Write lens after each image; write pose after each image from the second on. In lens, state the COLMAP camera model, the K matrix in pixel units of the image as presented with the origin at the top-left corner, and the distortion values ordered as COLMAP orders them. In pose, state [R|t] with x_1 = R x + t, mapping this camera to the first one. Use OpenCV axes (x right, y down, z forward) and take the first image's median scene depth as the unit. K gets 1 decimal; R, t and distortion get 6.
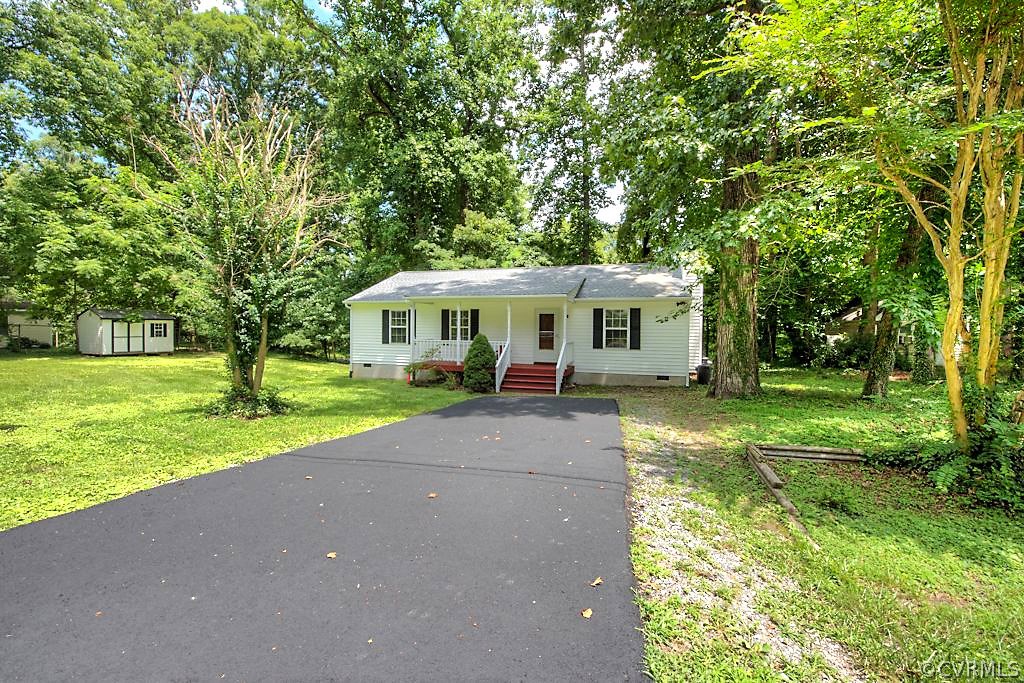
lens RADIAL K [[424.1, 0, 517.0], [0, 424.1, 333.5], [0, 0, 1]] dist [-0.011333, -0.003939]
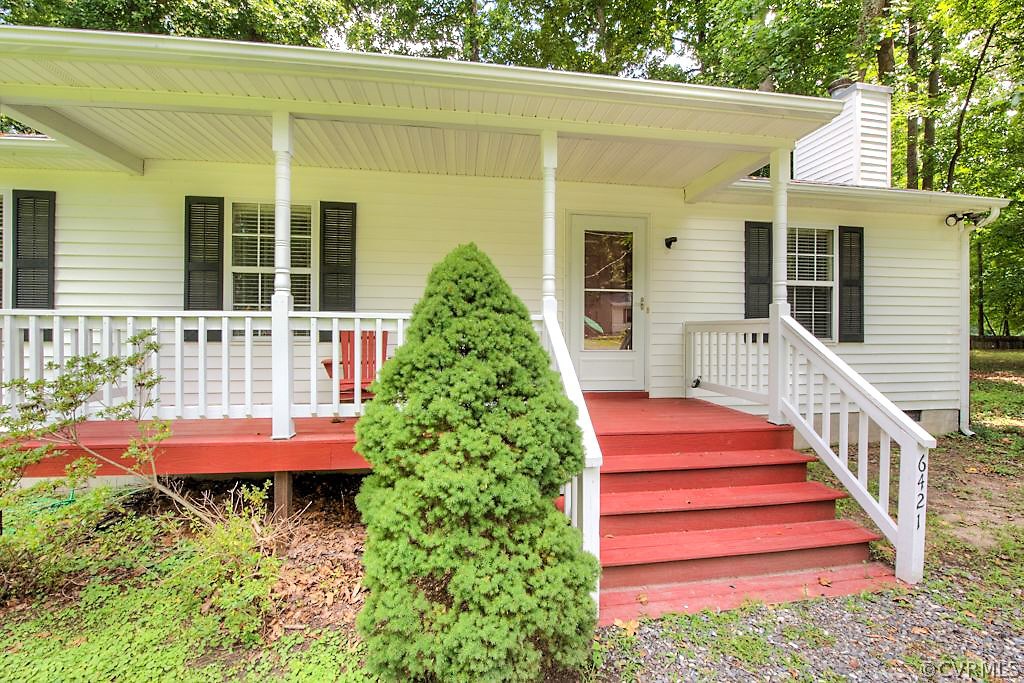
lens RADIAL K [[424.1, 0, 517.0], [0, 424.1, 333.5], [0, 0, 1]] dist [-0.011333, -0.003939]
pose [[0.898625, -0.005017, 0.438690, -0.106331], [0.008518, 0.999946, -0.006013, 0.024350], [-0.438636, 0.009141, 0.898618, 0.658305]]
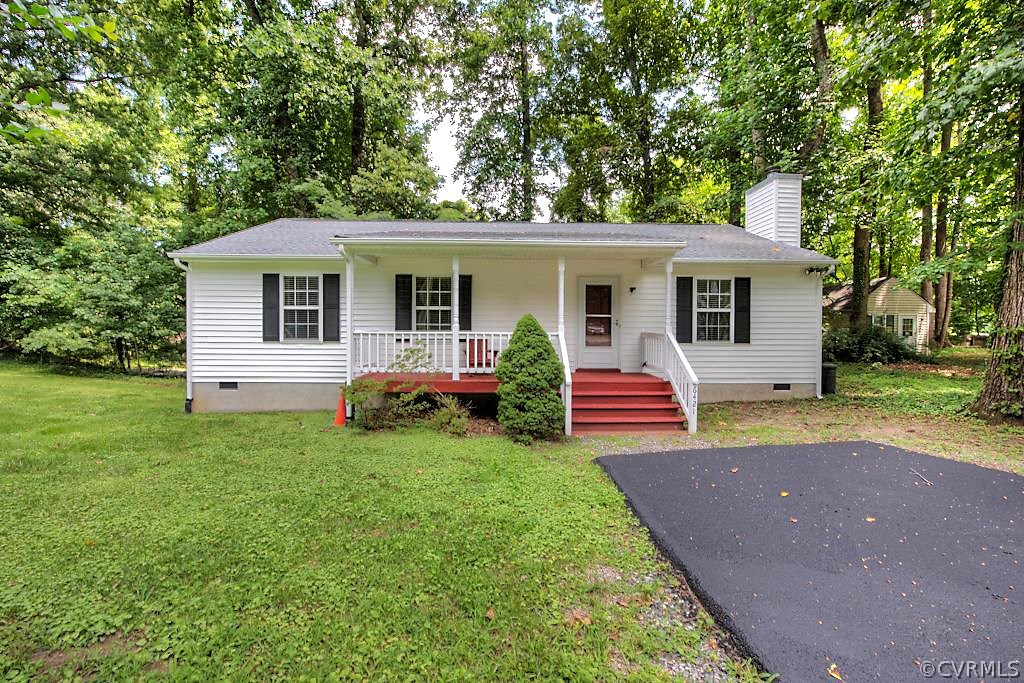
lens RADIAL K [[424.1, 0, 517.0], [0, 424.1, 333.5], [0, 0, 1]] dist [-0.011333, -0.003939]
pose [[0.943651, -0.006189, 0.330884, -0.198727], [0.006014, 0.999981, 0.001553, 0.016123], [-0.330887, 0.000524, 0.943670, 0.424611]]
